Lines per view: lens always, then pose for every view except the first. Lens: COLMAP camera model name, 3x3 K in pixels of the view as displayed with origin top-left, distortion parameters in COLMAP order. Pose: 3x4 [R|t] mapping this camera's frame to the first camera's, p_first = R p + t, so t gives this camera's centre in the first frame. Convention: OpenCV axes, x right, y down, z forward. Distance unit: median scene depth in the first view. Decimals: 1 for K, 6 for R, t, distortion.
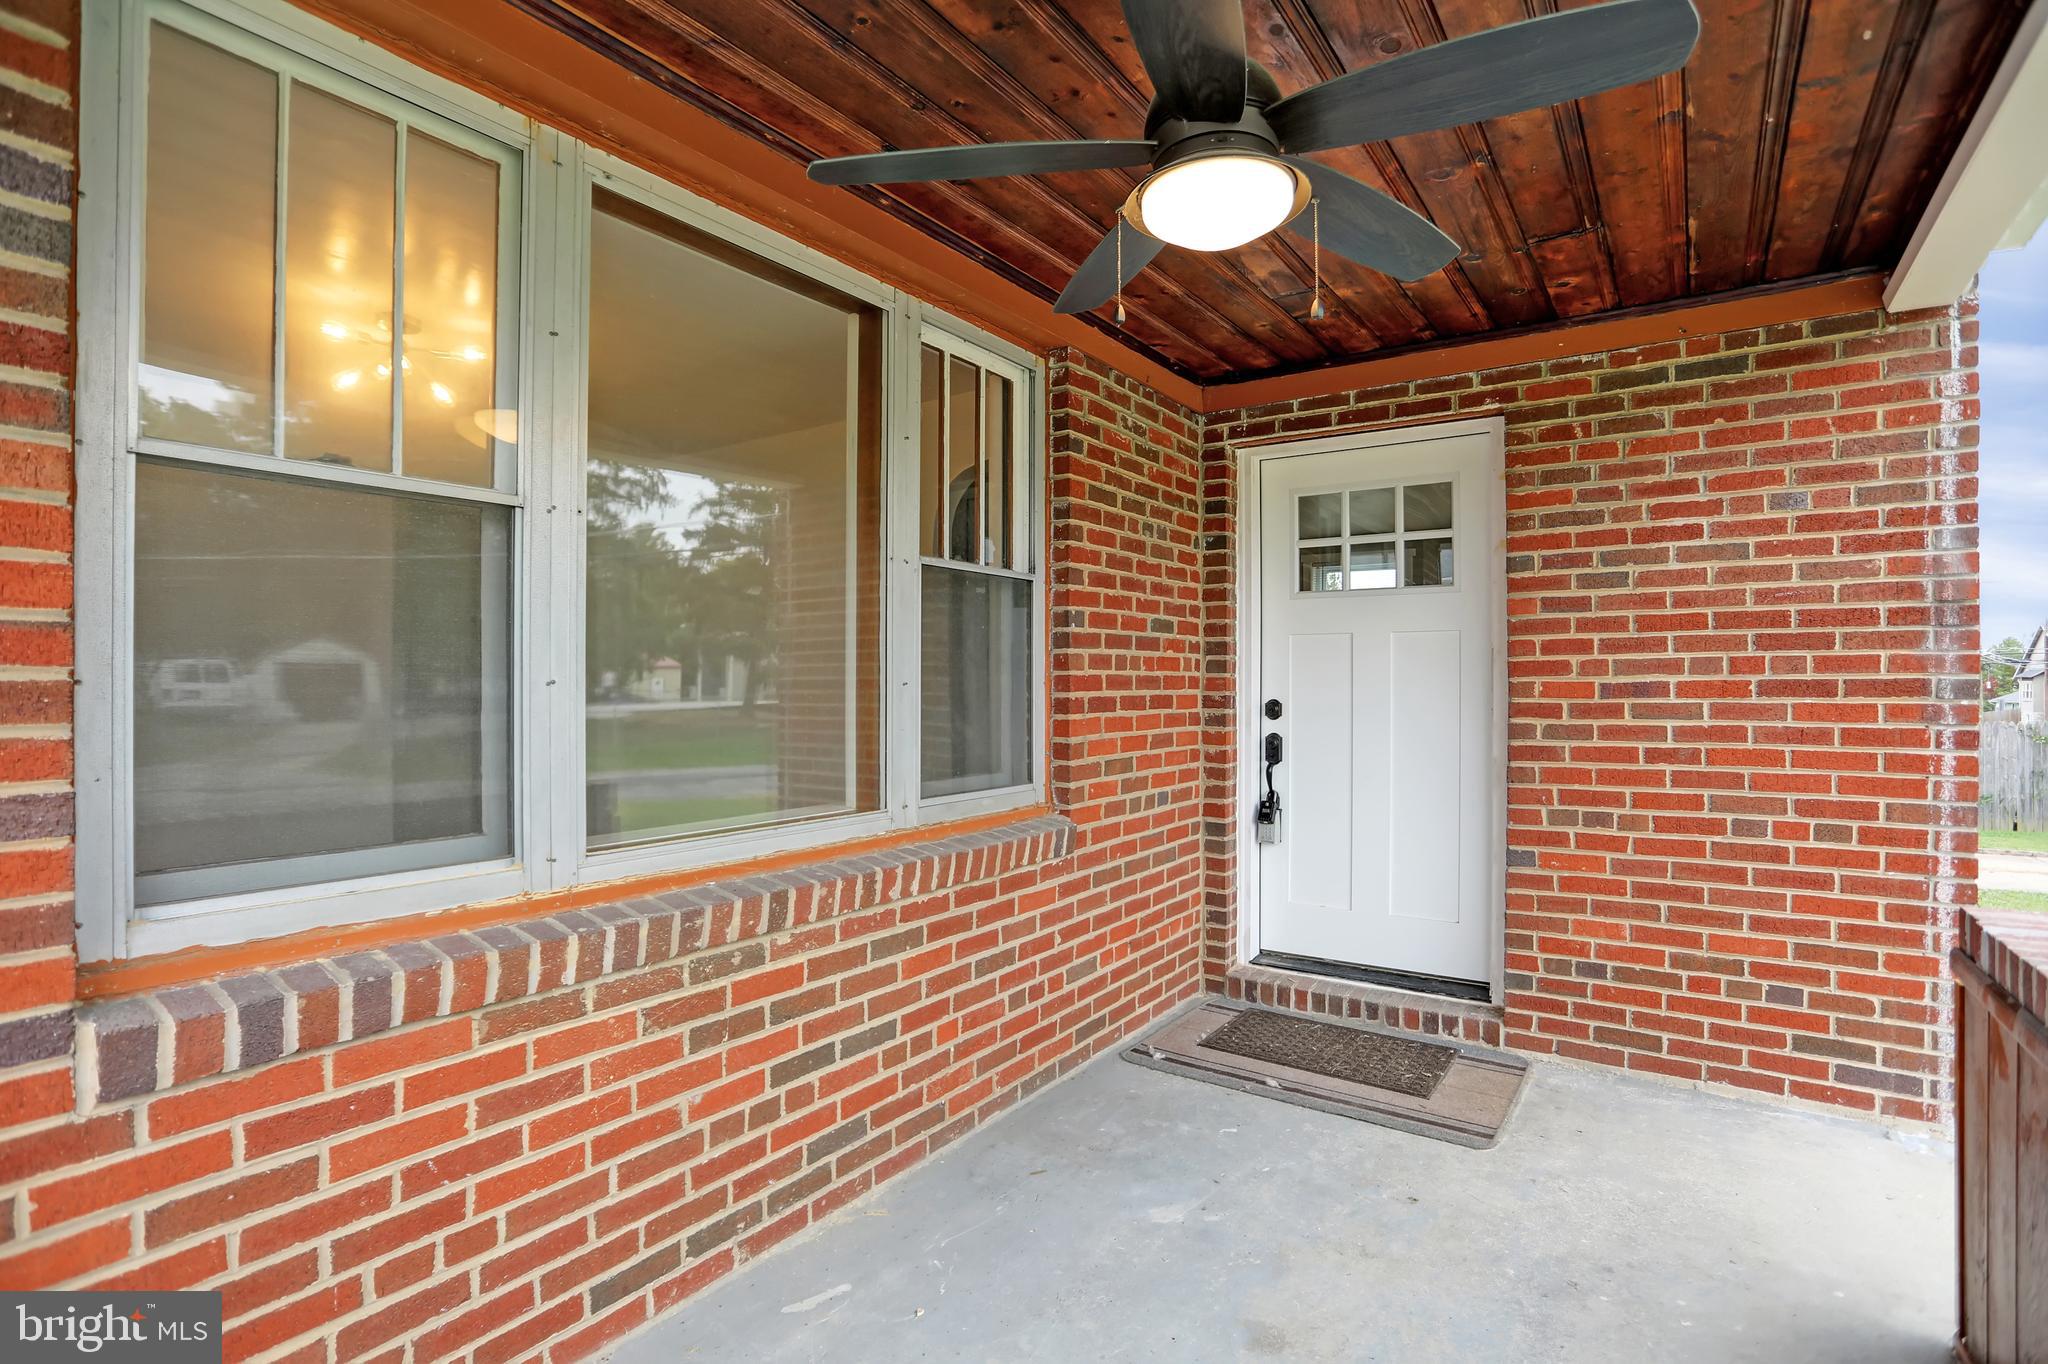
lens RADIAL K [[991.0, 0, 1033.4], [0, 991.0, 680.3], [0, 0, 1]] dist [-0.066858, 0.028172]
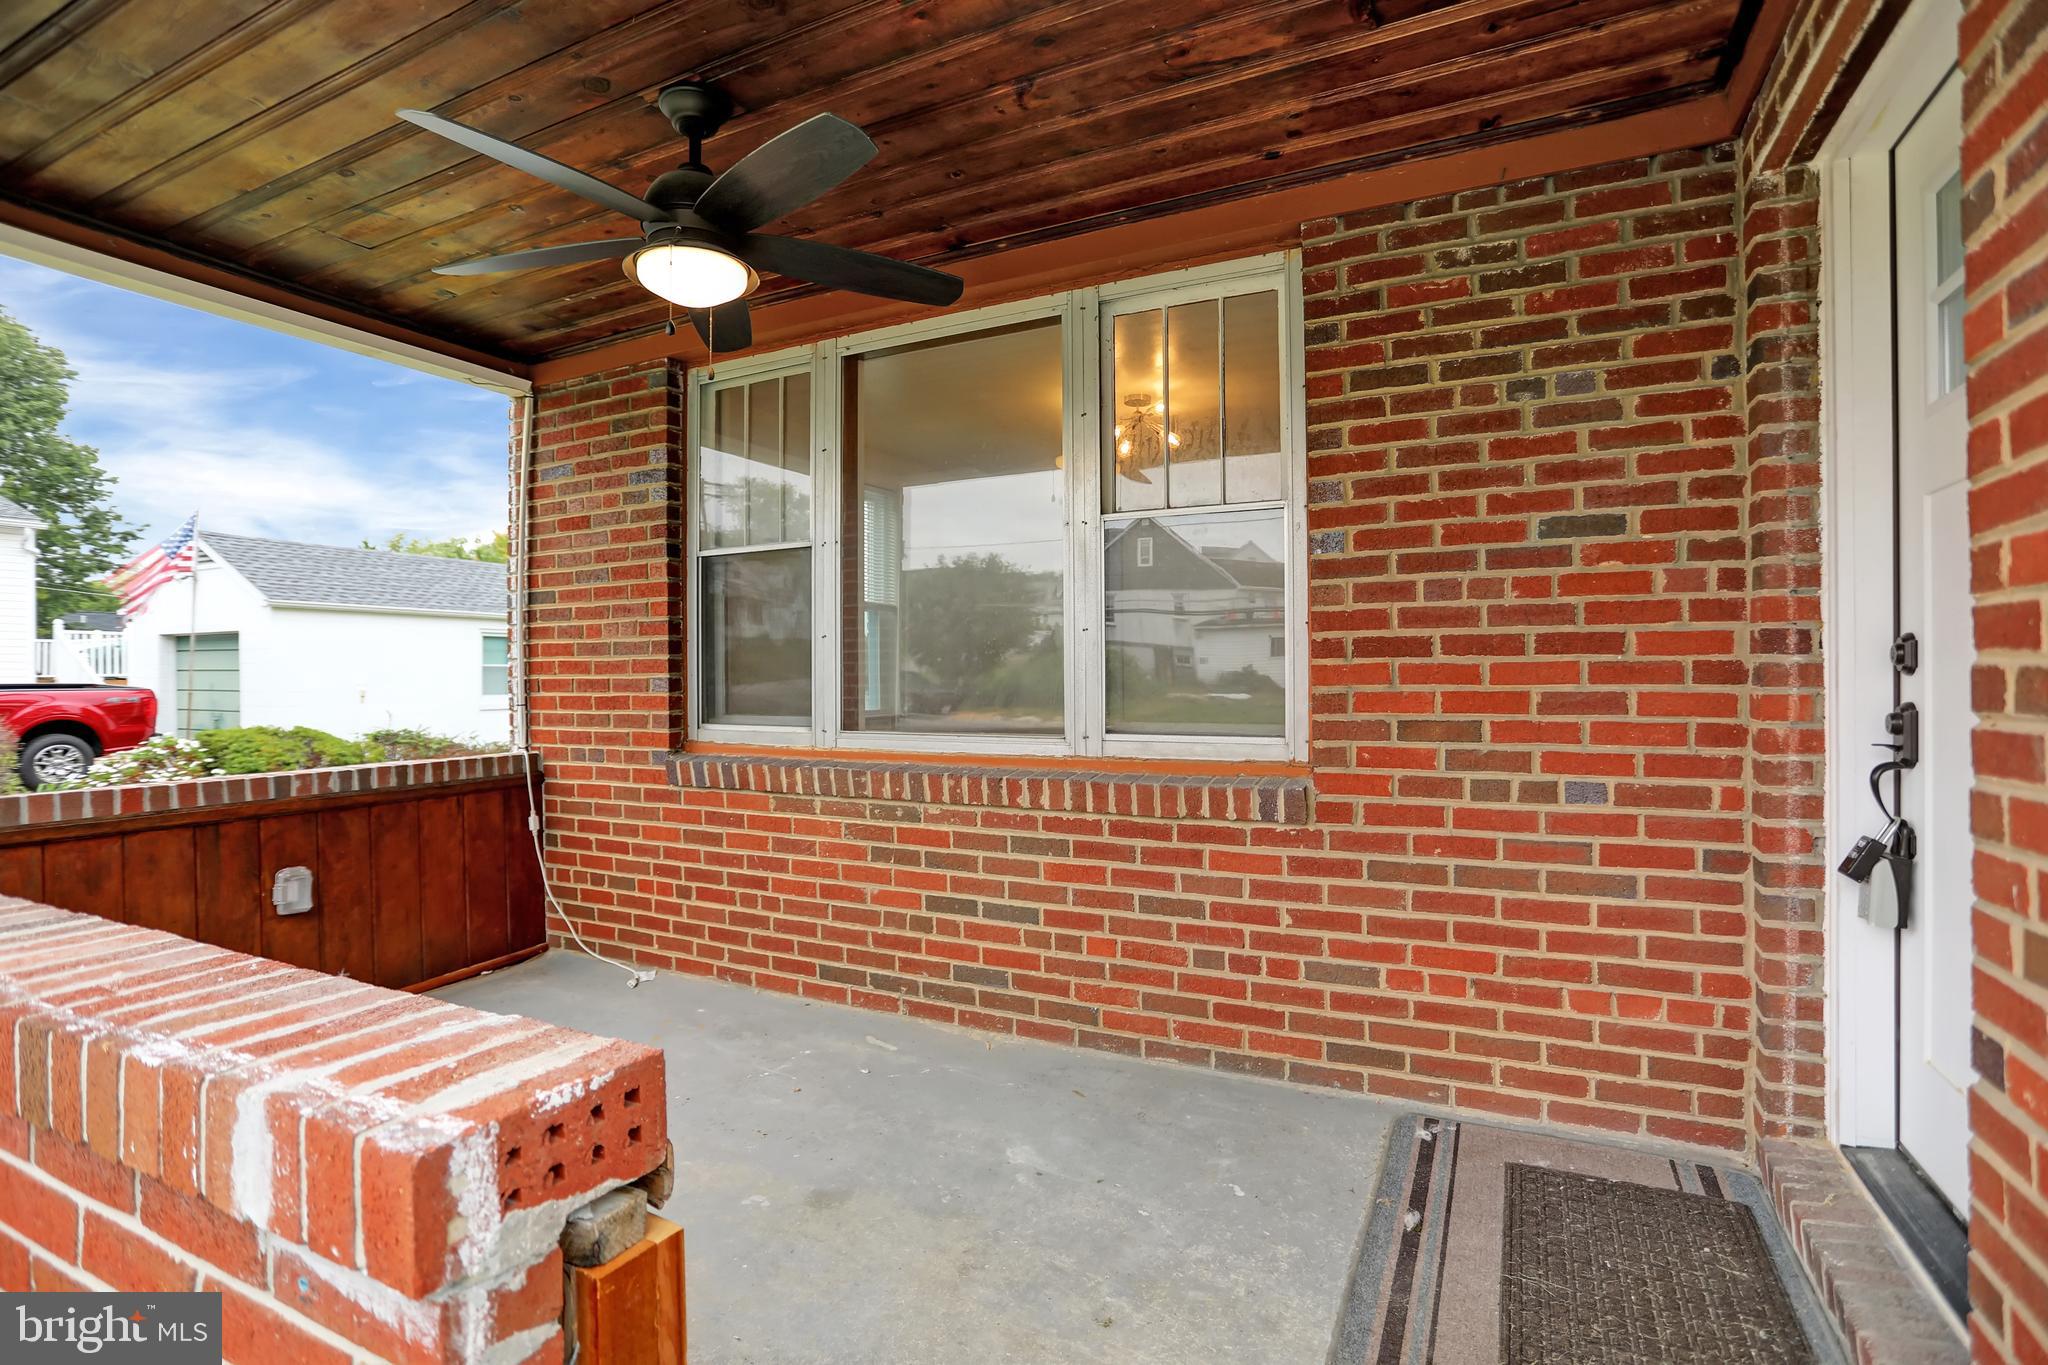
lens RADIAL K [[991.0, 0, 1033.4], [0, 991.0, 680.8], [0, 0, 1]] dist [-0.066858, 0.028172]
pose [[0.138617, 0.000740, -0.990346, 0.833854], [0.008015, 0.999966, 0.001869, 0.049779], [0.990314, -0.008197, 0.138606, 0.654233]]
